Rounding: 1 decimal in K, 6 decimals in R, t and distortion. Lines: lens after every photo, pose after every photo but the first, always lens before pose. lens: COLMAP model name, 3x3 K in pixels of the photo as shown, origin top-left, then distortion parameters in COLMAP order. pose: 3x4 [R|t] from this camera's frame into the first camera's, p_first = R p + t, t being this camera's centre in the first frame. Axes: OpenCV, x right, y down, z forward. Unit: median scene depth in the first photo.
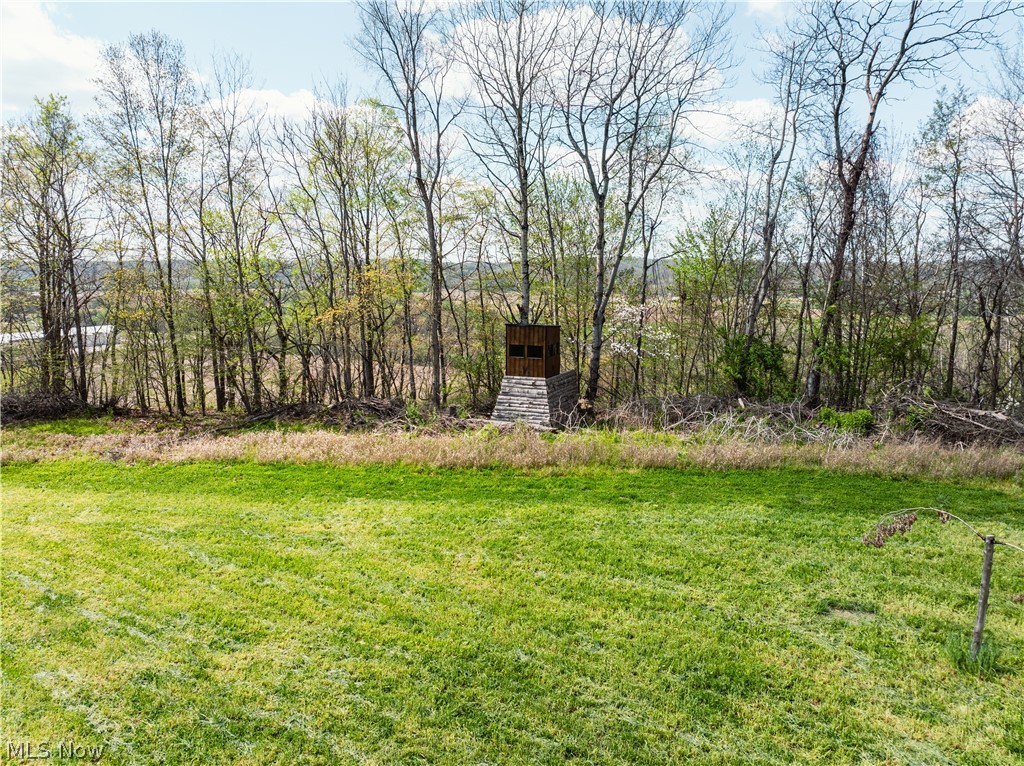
lens RADIAL K [[716.4, 0, 512.0], [0, 716.4, 383.0], [0, 0, 1]] dist [-0.037817, -0.002874]
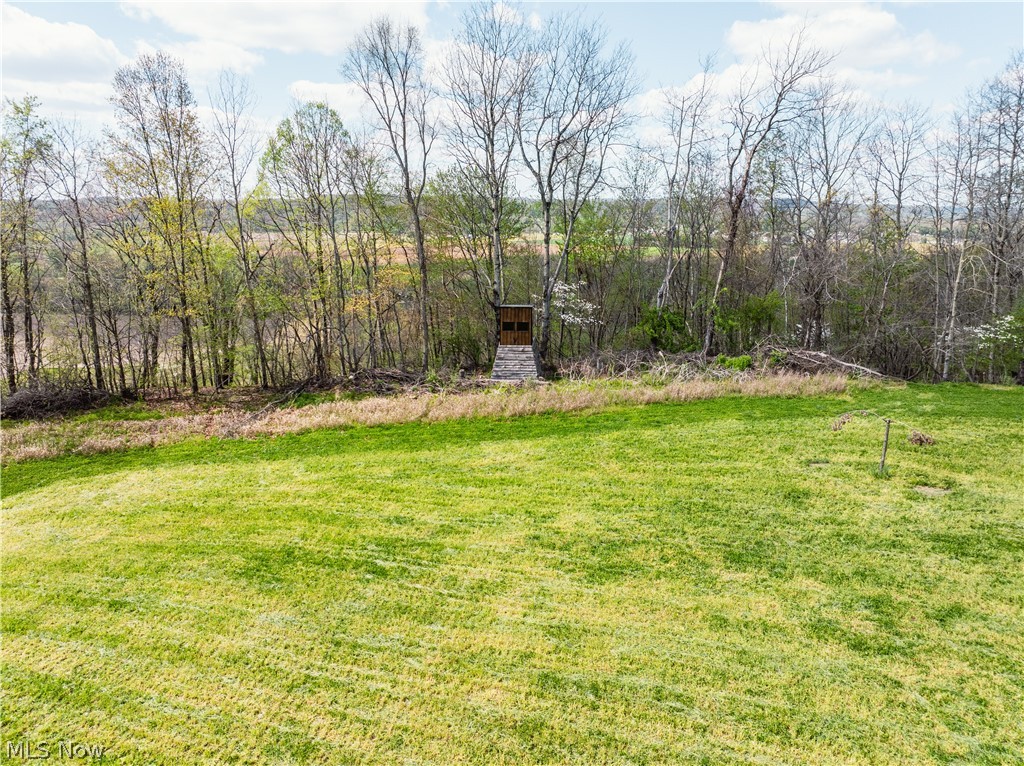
lens RADIAL K [[716.4, 0, 512.0], [0, 716.4, 383.0], [0, 0, 1]] dist [-0.037817, -0.002874]
pose [[0.947015, -0.079244, 0.311260, -0.412380], [0.053149, 0.994390, 0.091457, -0.061705], [-0.316761, -0.070068, 0.945914, -0.275924]]
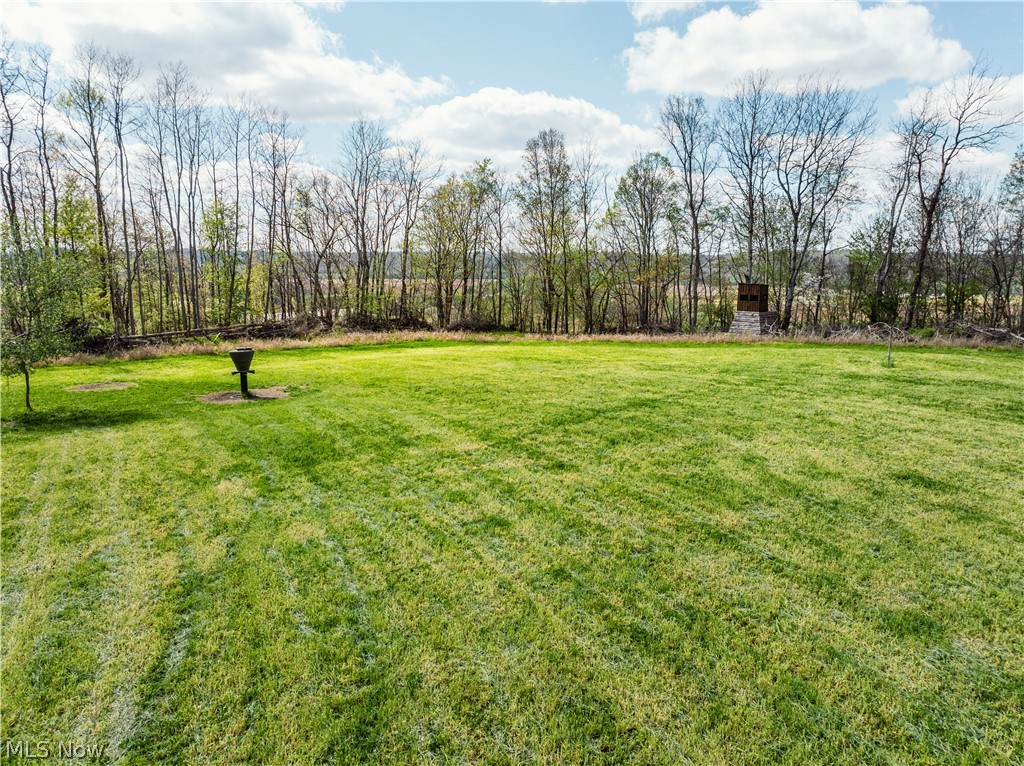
lens RADIAL K [[716.4, 0, 512.0], [0, 716.4, 383.0], [0, 0, 1]] dist [-0.037817, -0.002874]
pose [[0.961078, 0.049163, -0.271868, -0.058722], [-0.046985, 0.998790, 0.014521, 0.181750], [0.272253, -0.001183, 0.962225, -0.976940]]
